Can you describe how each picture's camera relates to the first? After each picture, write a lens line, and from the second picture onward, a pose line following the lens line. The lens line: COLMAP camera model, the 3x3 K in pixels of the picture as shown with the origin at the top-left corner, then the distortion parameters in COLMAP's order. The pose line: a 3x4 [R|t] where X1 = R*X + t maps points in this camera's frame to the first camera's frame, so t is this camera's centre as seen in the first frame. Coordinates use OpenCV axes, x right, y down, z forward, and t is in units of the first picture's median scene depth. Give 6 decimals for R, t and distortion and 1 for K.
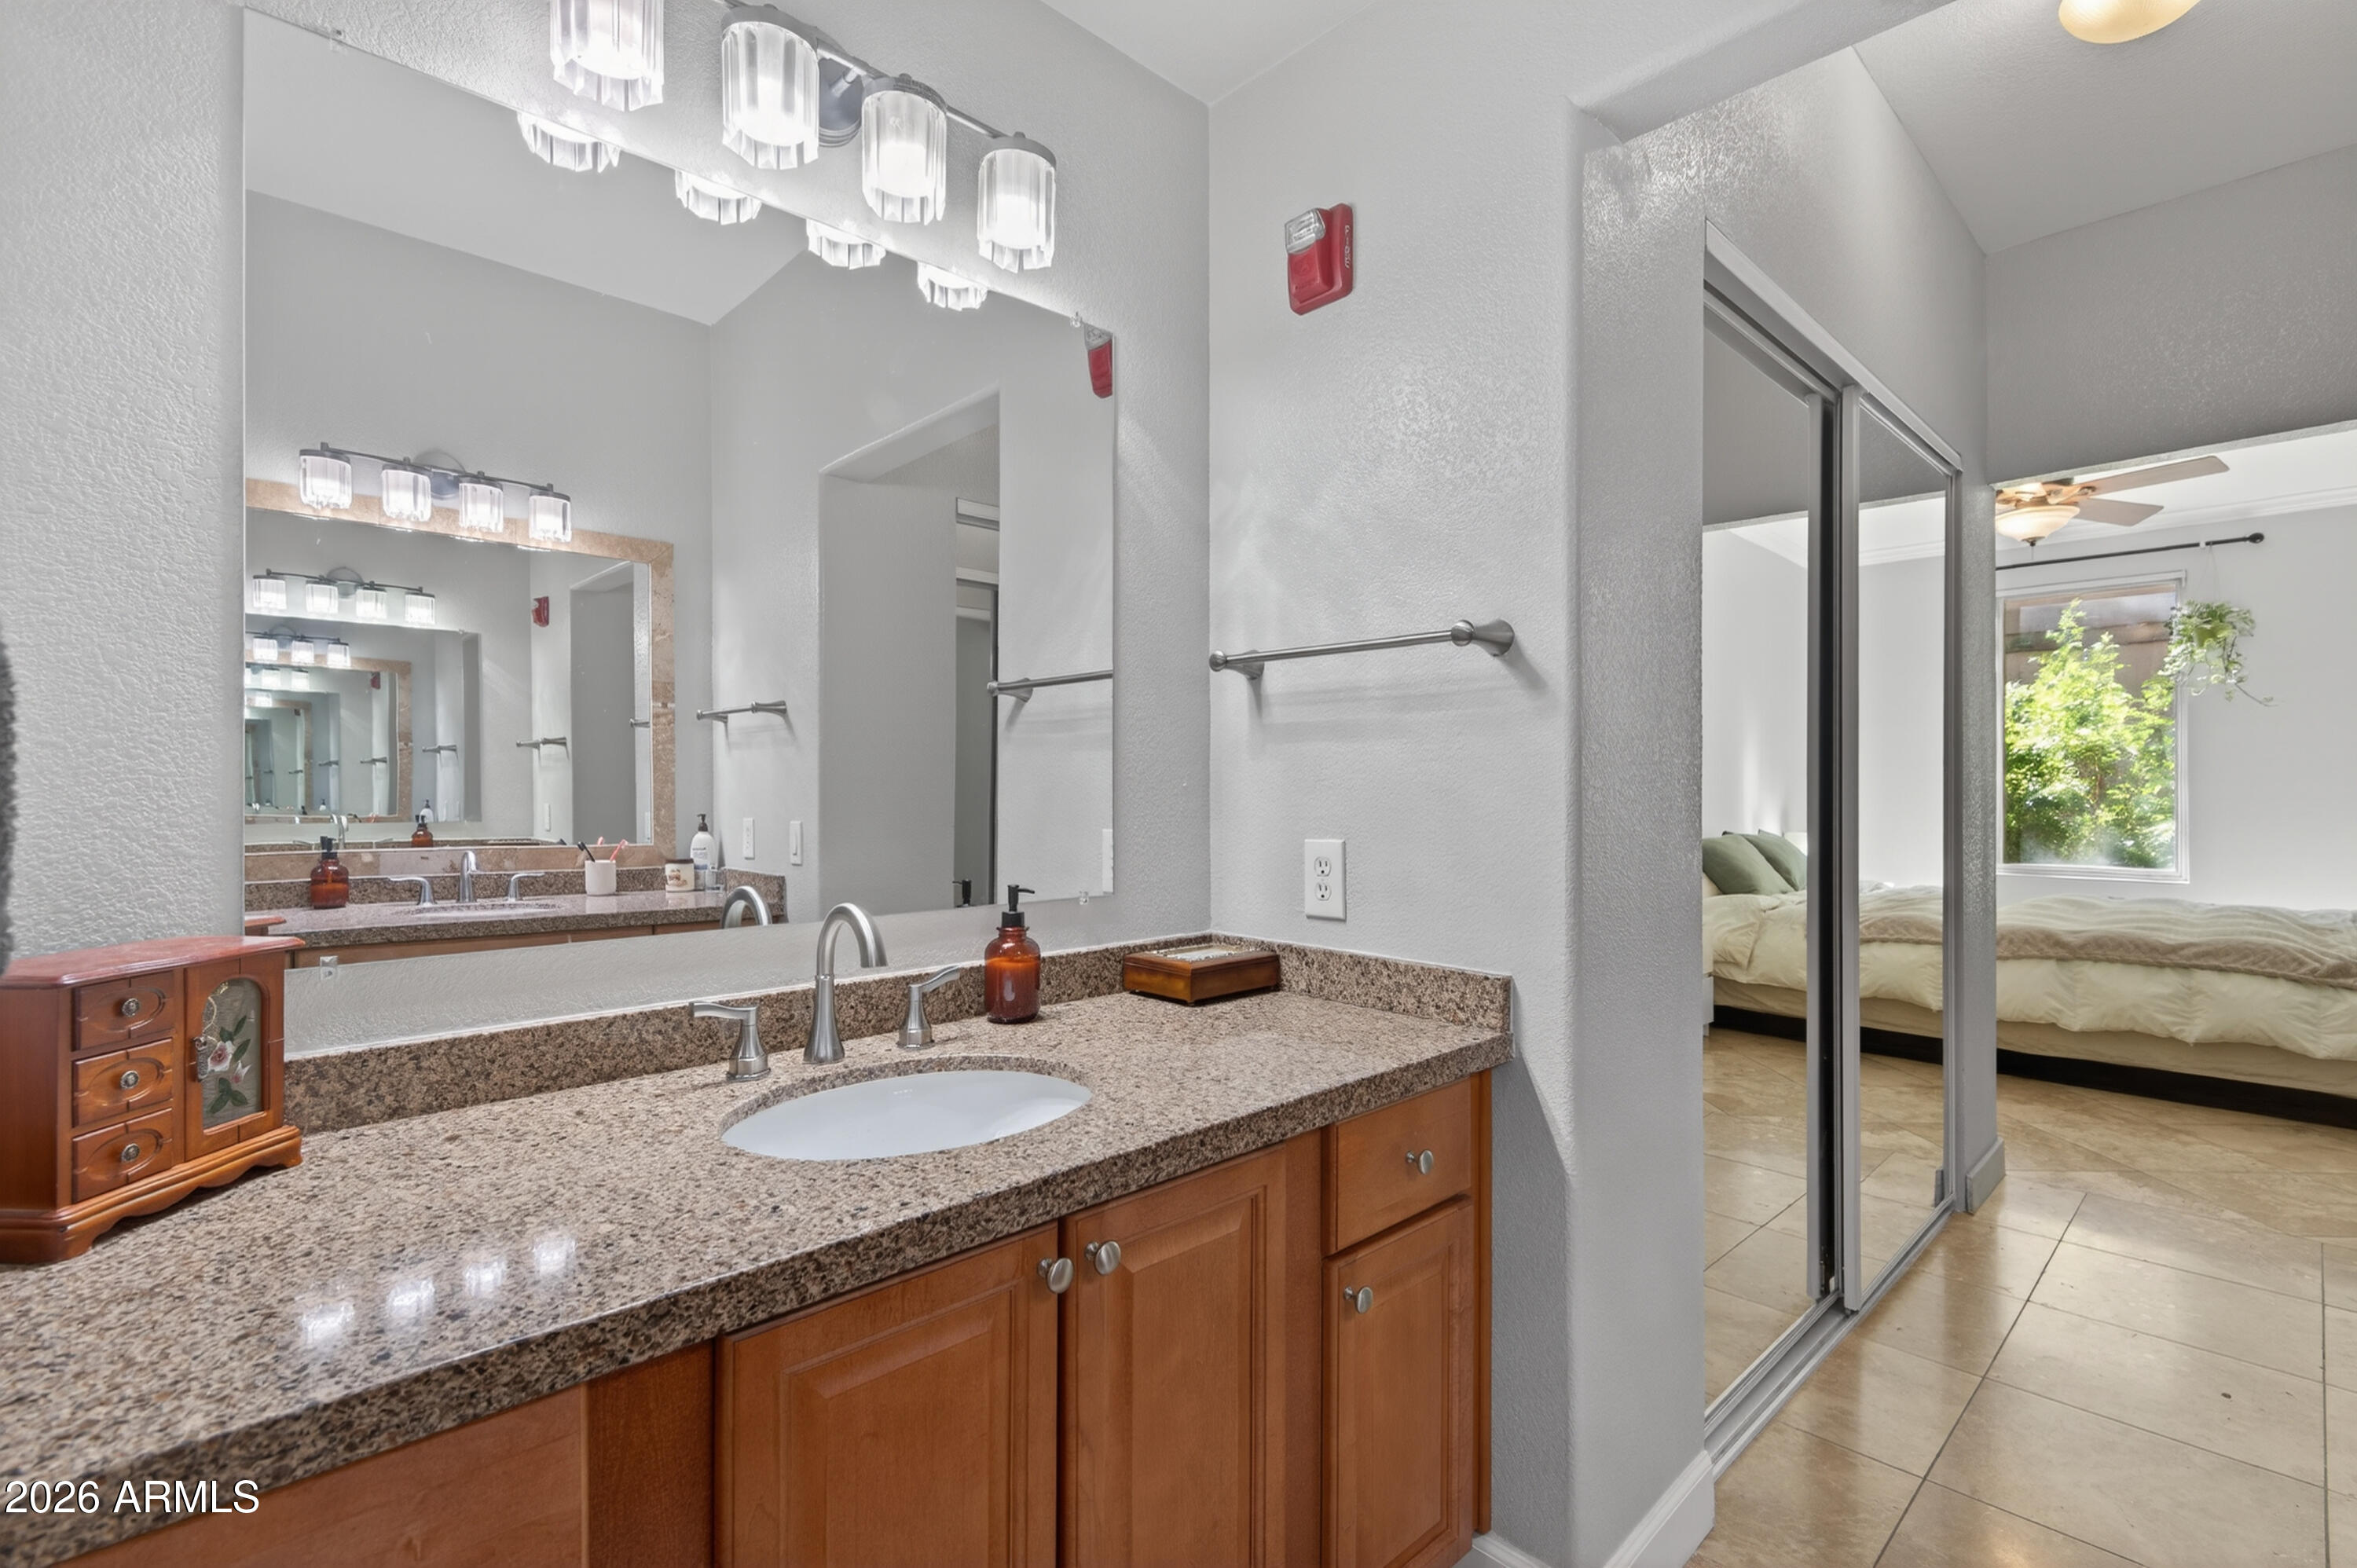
lens RADIAL K [[1075.9, 0, 1171.9], [0, 1075.9, 783.2], [0, 0, 1]] dist [0.006924, -0.004283]
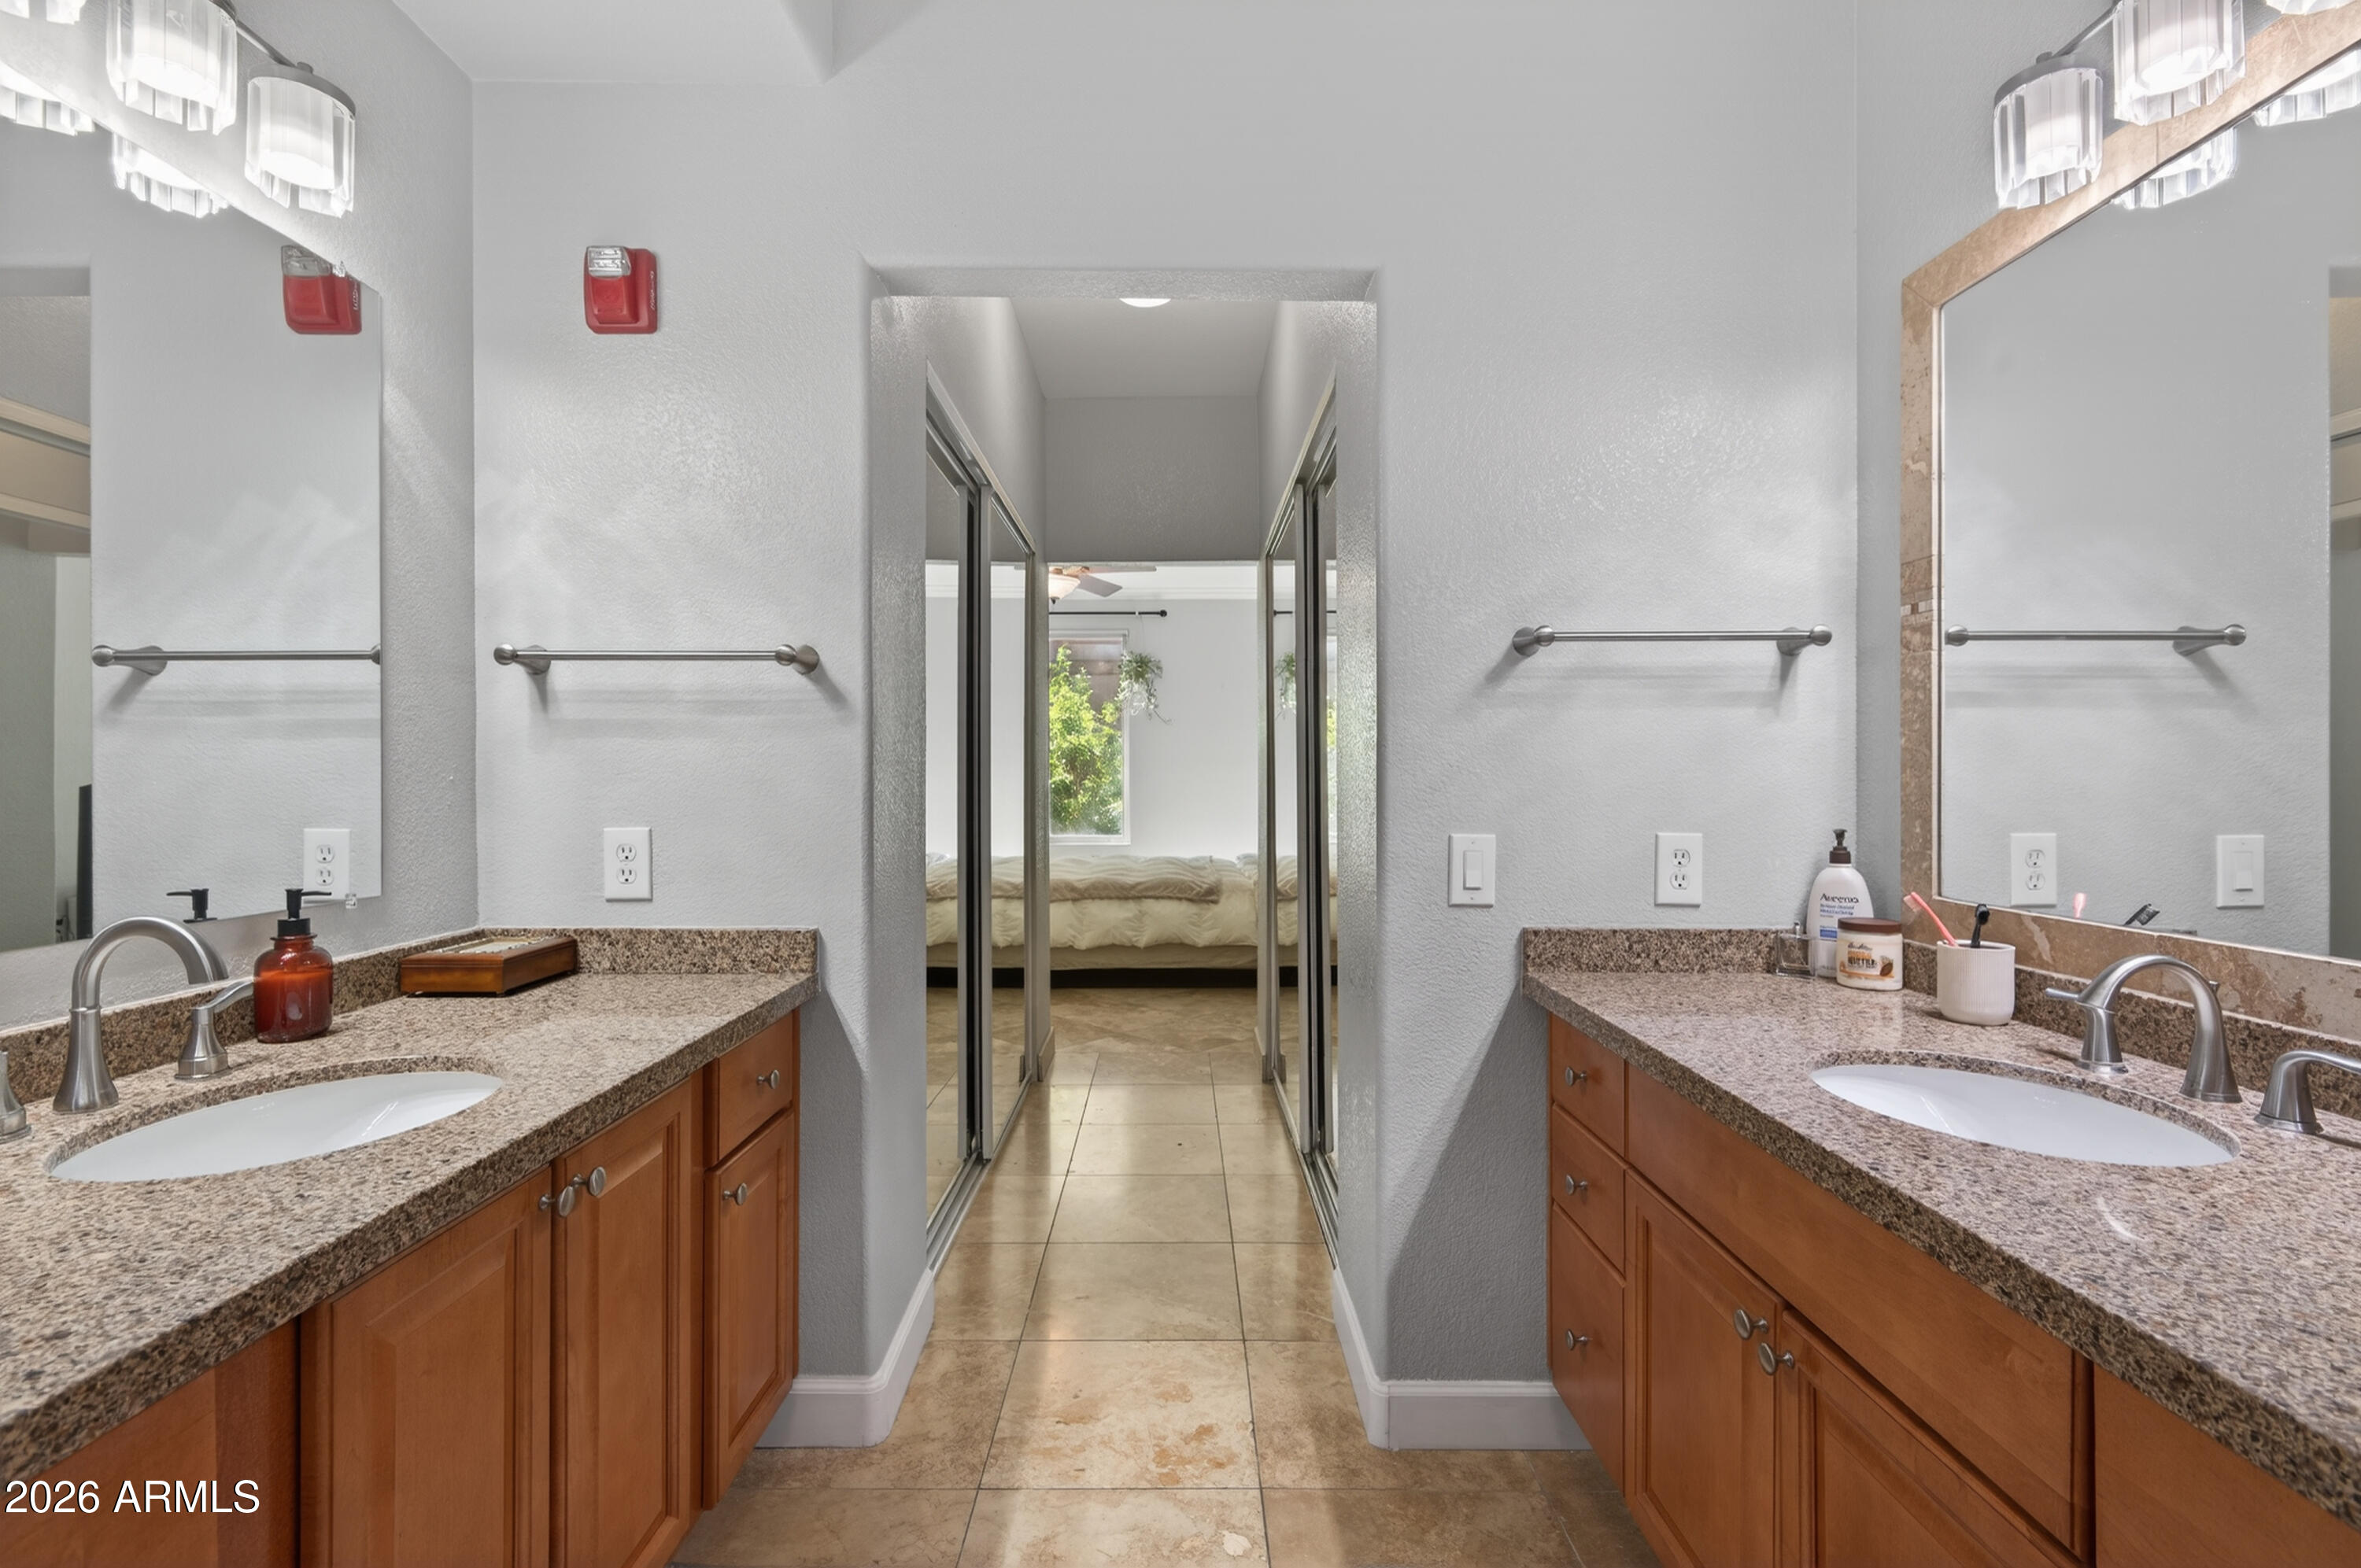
lens RADIAL K [[1077.6, 0, 1193.3], [0, 1077.6, 786.8], [0, 0, 1]] dist [0.006924, -0.004283]
pose [[0.672524, -0.008064, 0.740031, -0.304505], [0.000333, 0.999944, 0.010593, -0.000556], [-0.740075, -0.006878, 0.672489, -0.167098]]
